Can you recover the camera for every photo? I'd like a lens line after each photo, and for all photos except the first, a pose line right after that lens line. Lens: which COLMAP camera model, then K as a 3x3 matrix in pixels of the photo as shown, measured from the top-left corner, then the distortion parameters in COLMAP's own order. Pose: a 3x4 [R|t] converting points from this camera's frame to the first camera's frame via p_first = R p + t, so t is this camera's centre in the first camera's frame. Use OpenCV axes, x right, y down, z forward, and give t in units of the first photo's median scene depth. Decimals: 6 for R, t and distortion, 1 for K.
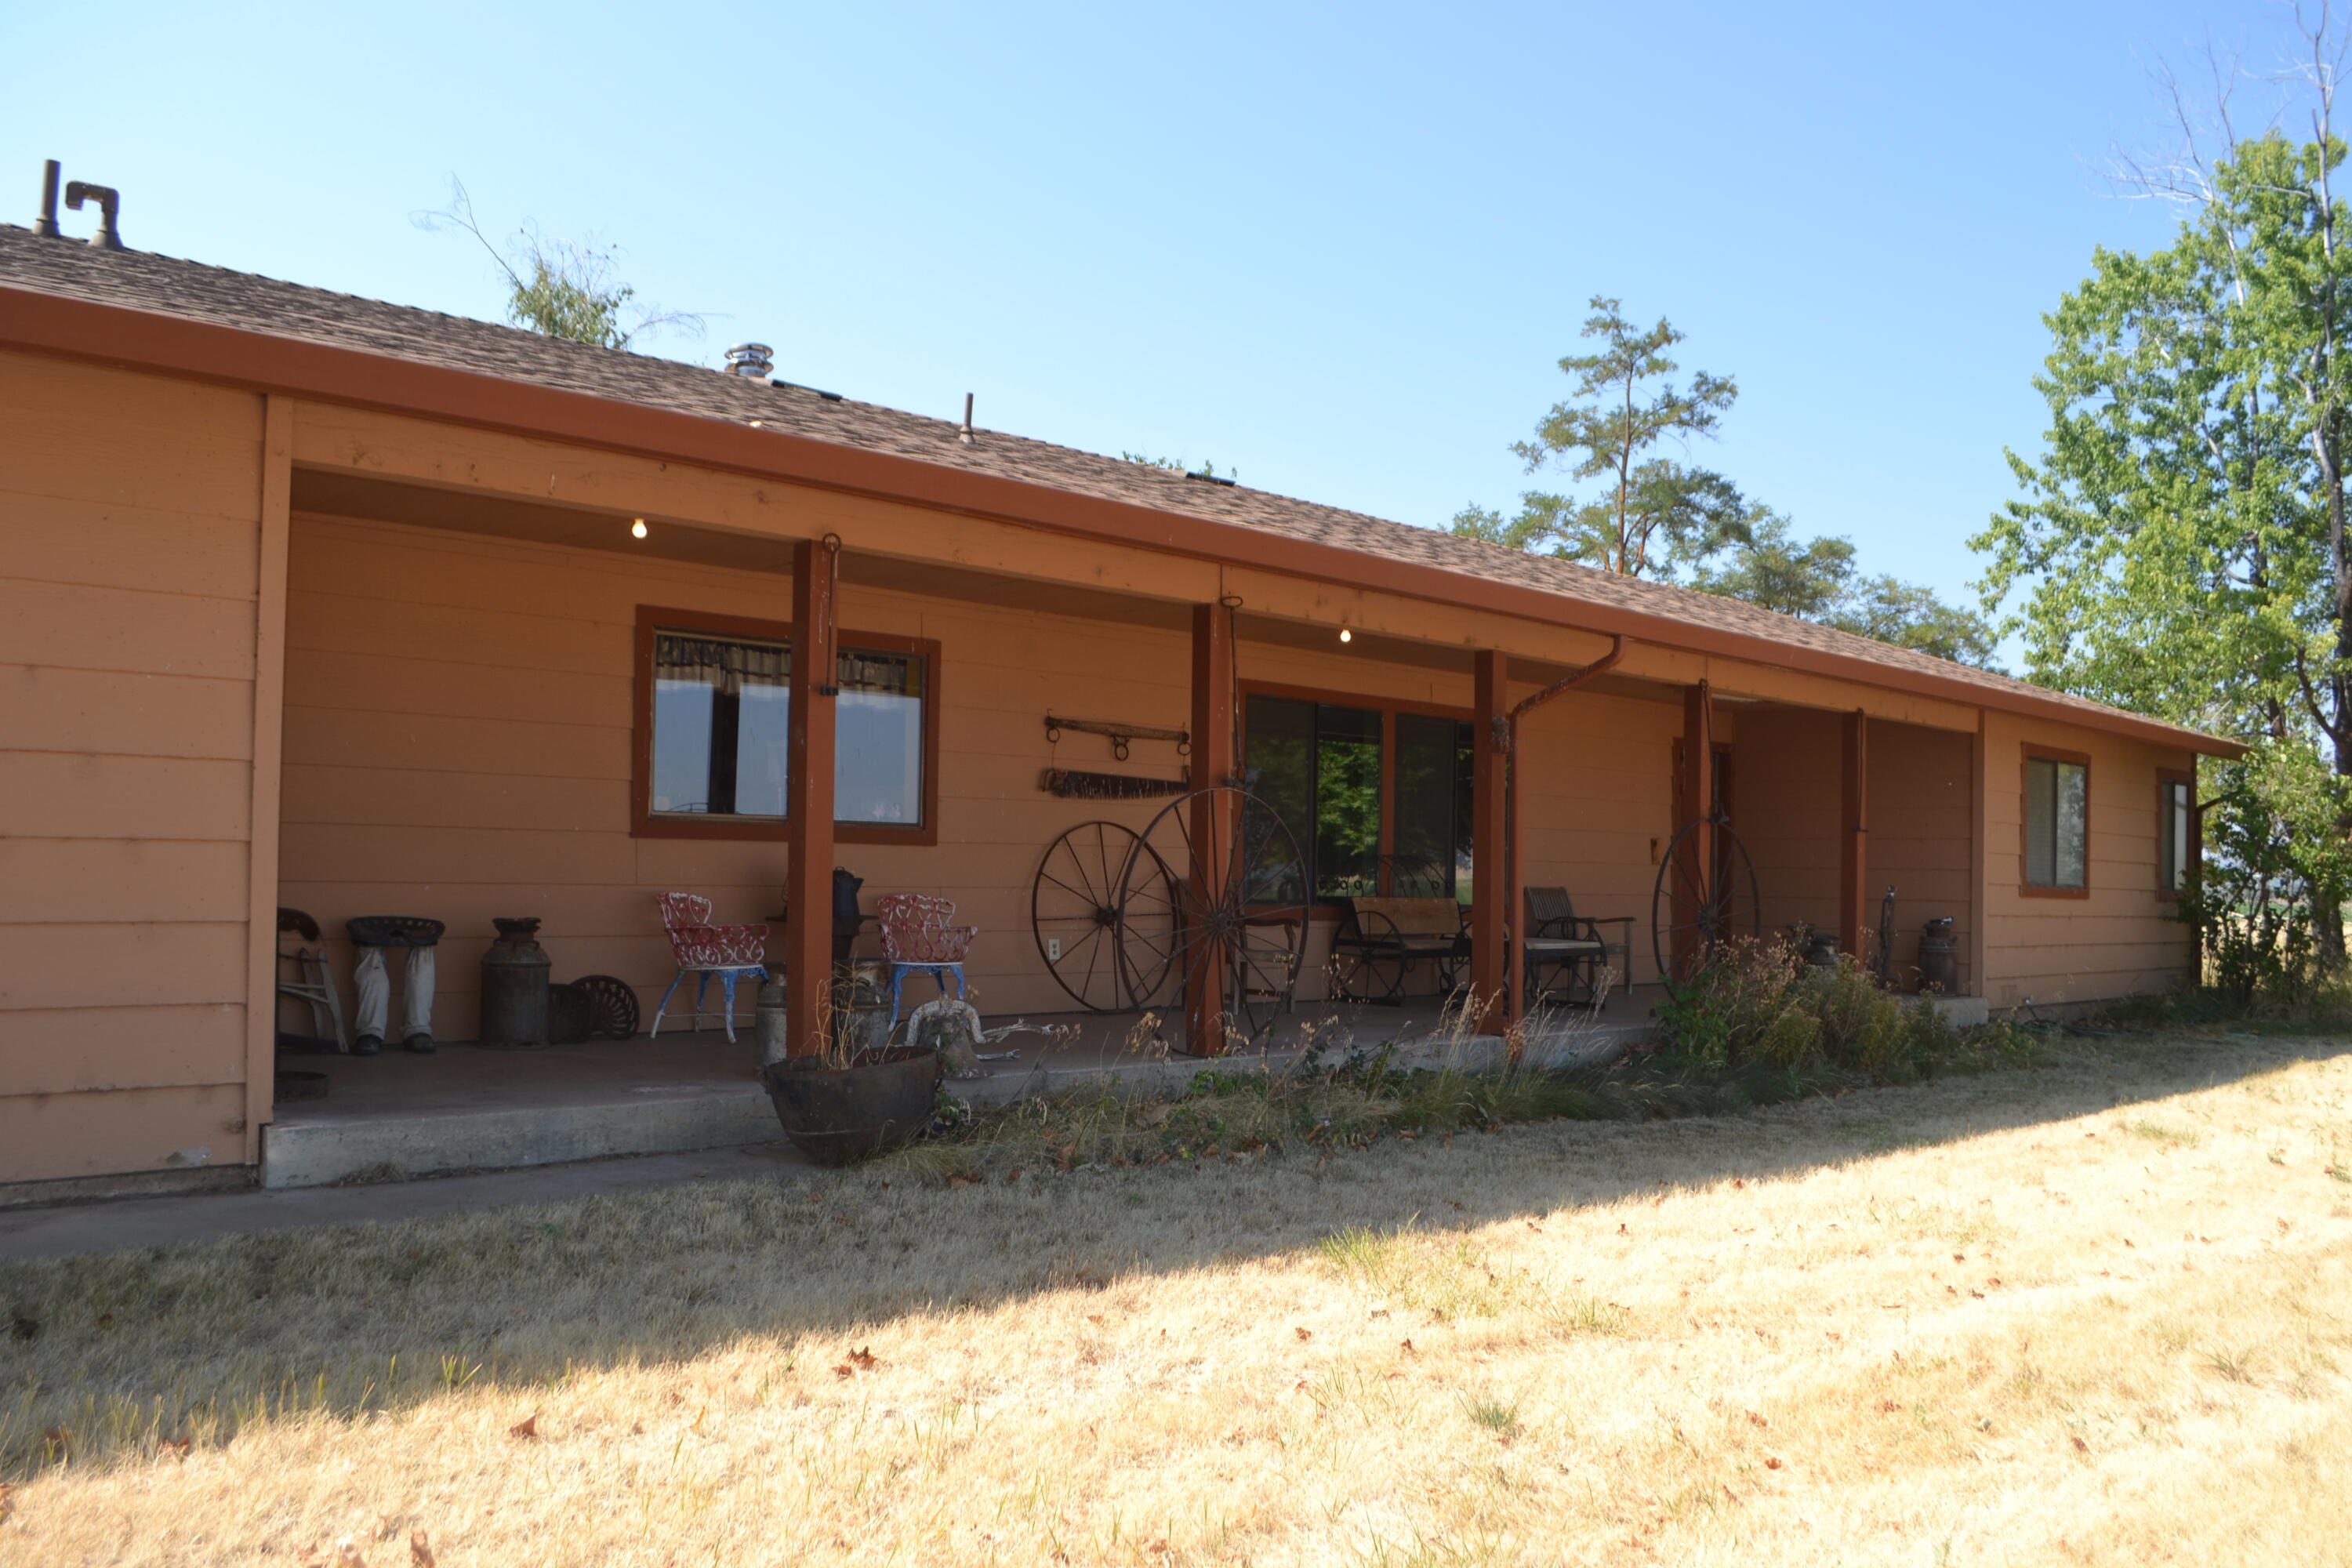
lens RADIAL K [[1779.2, 0, 1174.1], [0, 1779.2, 849.1], [0, 0, 1]] dist [-0.136050, 0.064490]
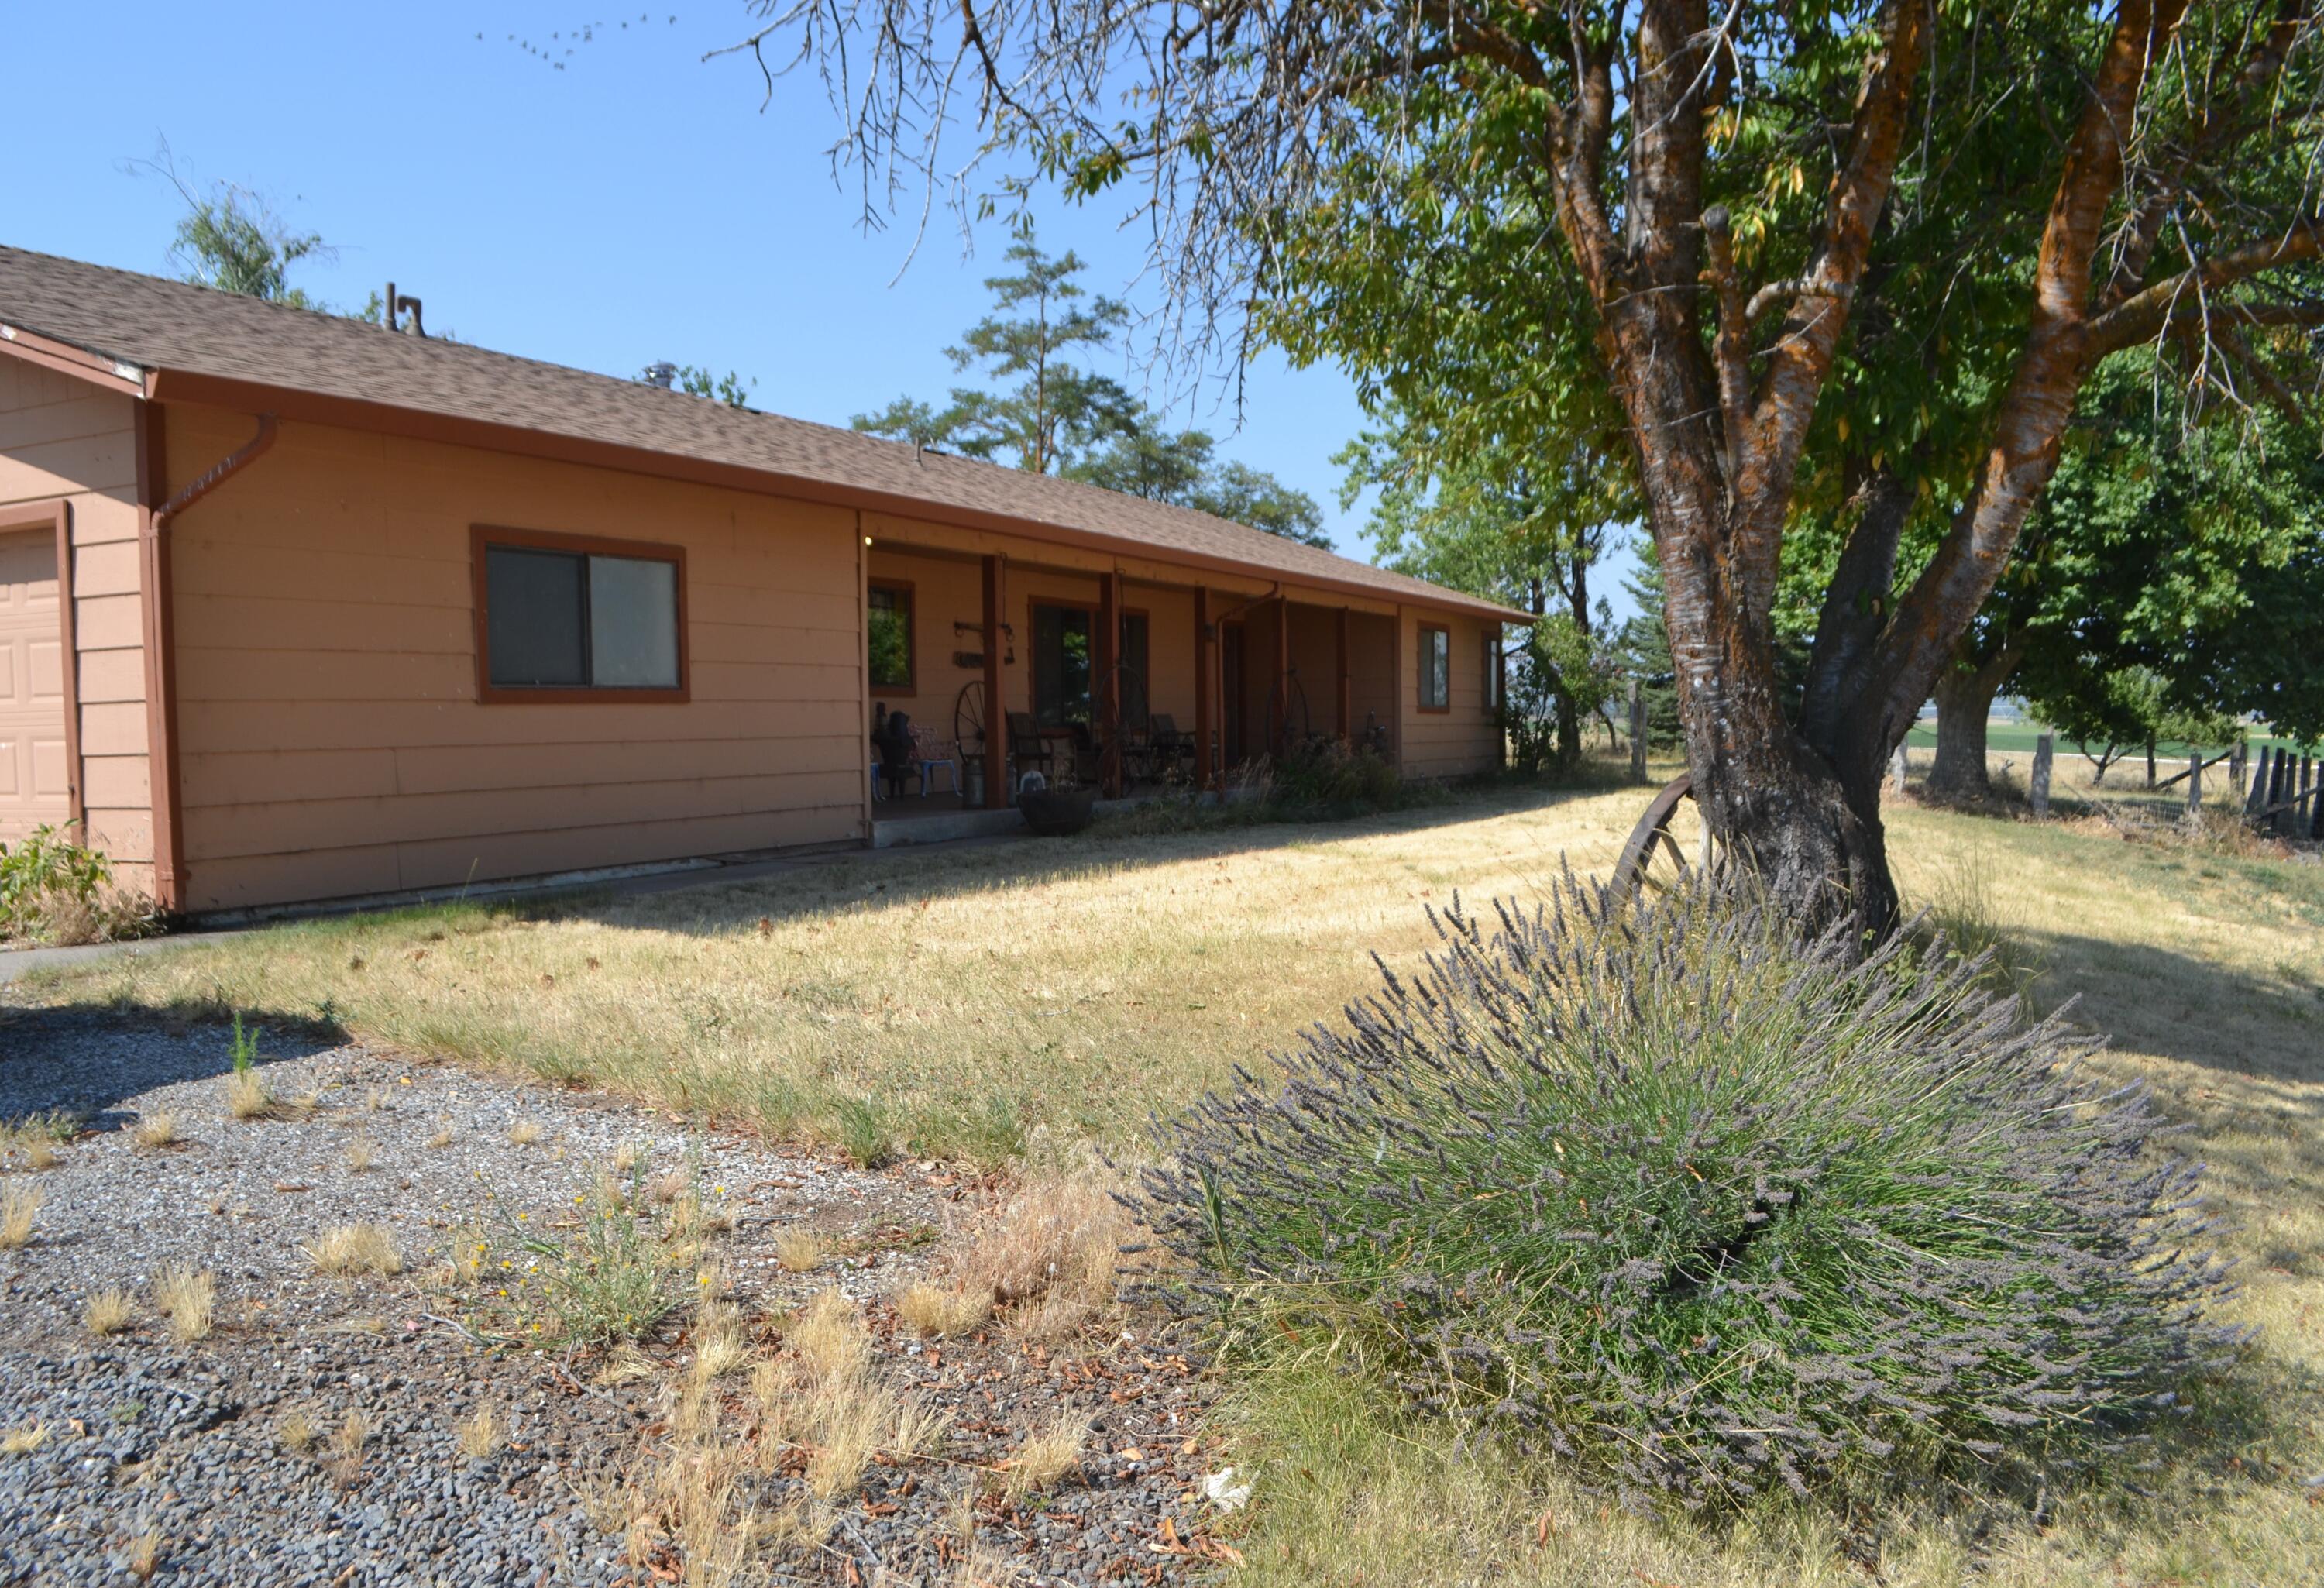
lens RADIAL K [[1817.2, 0, 1162.0], [0, 1817.2, 794.0], [0, 0, 1]] dist [-0.137637, 0.003167]
pose [[0.923998, -0.045120, 0.379726, -0.149123], [0.023147, 0.997793, 0.062236, -0.003115], [-0.381696, -0.048716, 0.923003, -0.192600]]
